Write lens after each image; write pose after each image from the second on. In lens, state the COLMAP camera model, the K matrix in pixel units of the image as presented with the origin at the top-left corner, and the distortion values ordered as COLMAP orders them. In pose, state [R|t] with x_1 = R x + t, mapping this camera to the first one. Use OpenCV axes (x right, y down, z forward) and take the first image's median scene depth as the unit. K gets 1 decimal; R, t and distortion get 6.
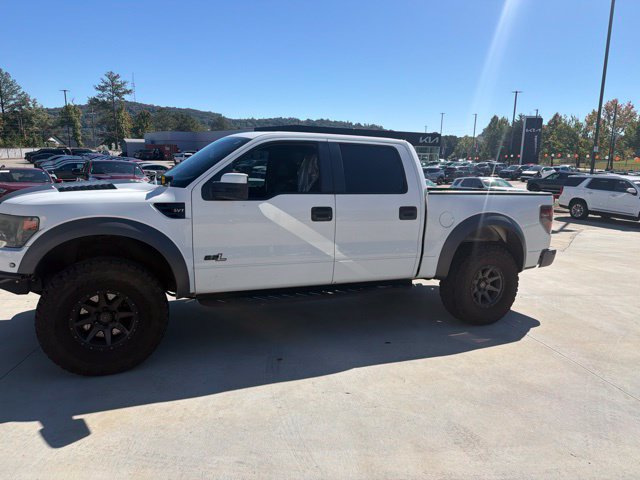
lens RADIAL K [[448.3, 0, 323.9], [0, 448.3, 236.4], [0, 0, 1]] dist [0.054339, -0.072260]
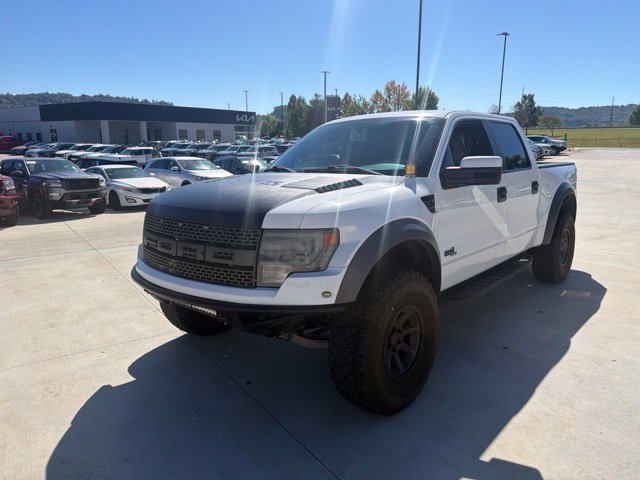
lens RADIAL K [[448.3, 0, 324.0], [0, 448.3, 235.3], [0, 0, 1]] dist [0.054339, -0.072260]
pose [[0.905382, -0.119059, 0.407565, -0.640314], [0.101298, 0.992732, 0.064971, -0.054142], [-0.412338, -0.017538, 0.910862, 0.213654]]
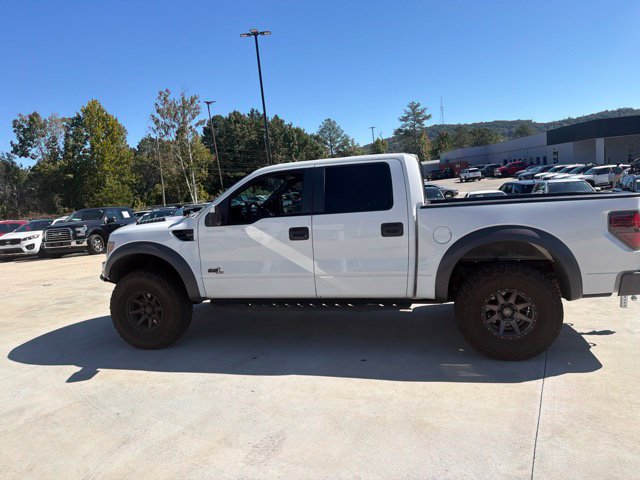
lens RADIAL K [[448.3, 0, 321.3], [0, 448.3, 244.6], [0, 0, 1]] dist [0.054339, -0.072260]
pose [[0.787271, -0.013084, -0.616468, 0.603247], [0.003279, 0.999850, -0.017033, -0.003509], [0.616599, 0.011388, 0.787195, 0.133862]]
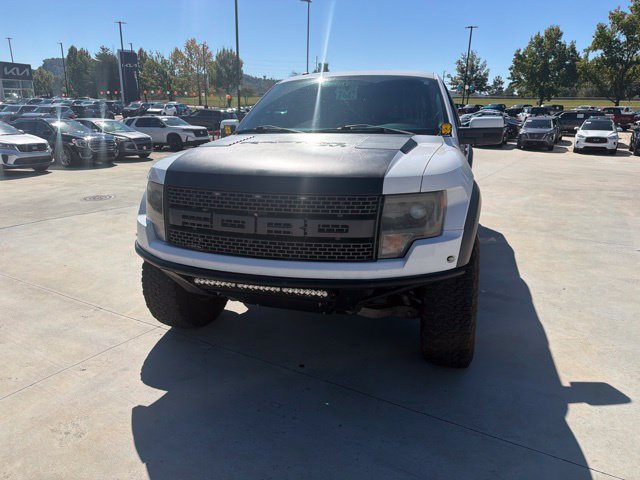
lens RADIAL K [[448.3, 0, 322.1], [0, 448.3, 241.3], [0, 0, 1]] dist [0.054339, -0.072260]
pose [[0.656192, -0.231721, 0.718135, -0.870513], [0.127497, 0.972047, 0.197152, -0.086784], [-0.743745, -0.037809, 0.667393, 0.437281]]
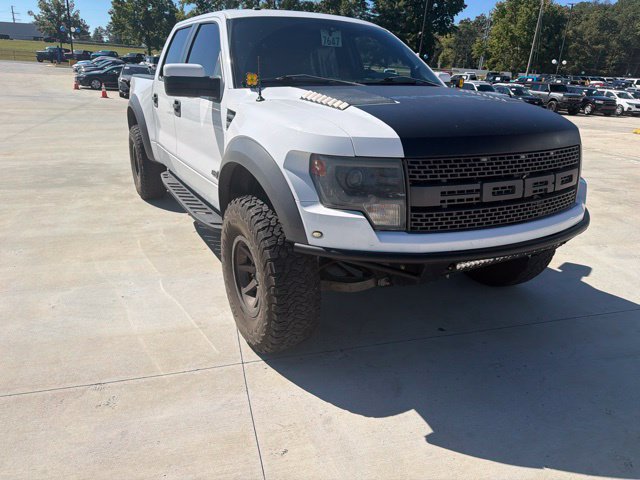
lens RADIAL K [[448.3, 0, 318.7], [0, 448.3, 240.3], [0, 0, 1]] dist [0.054339, -0.072260]
pose [[-0.087004, -0.378618, 0.921455, -0.982368], [0.103324, 0.916544, 0.386356, -0.162821], [-0.990835, 0.128823, -0.040623, 1.016756]]
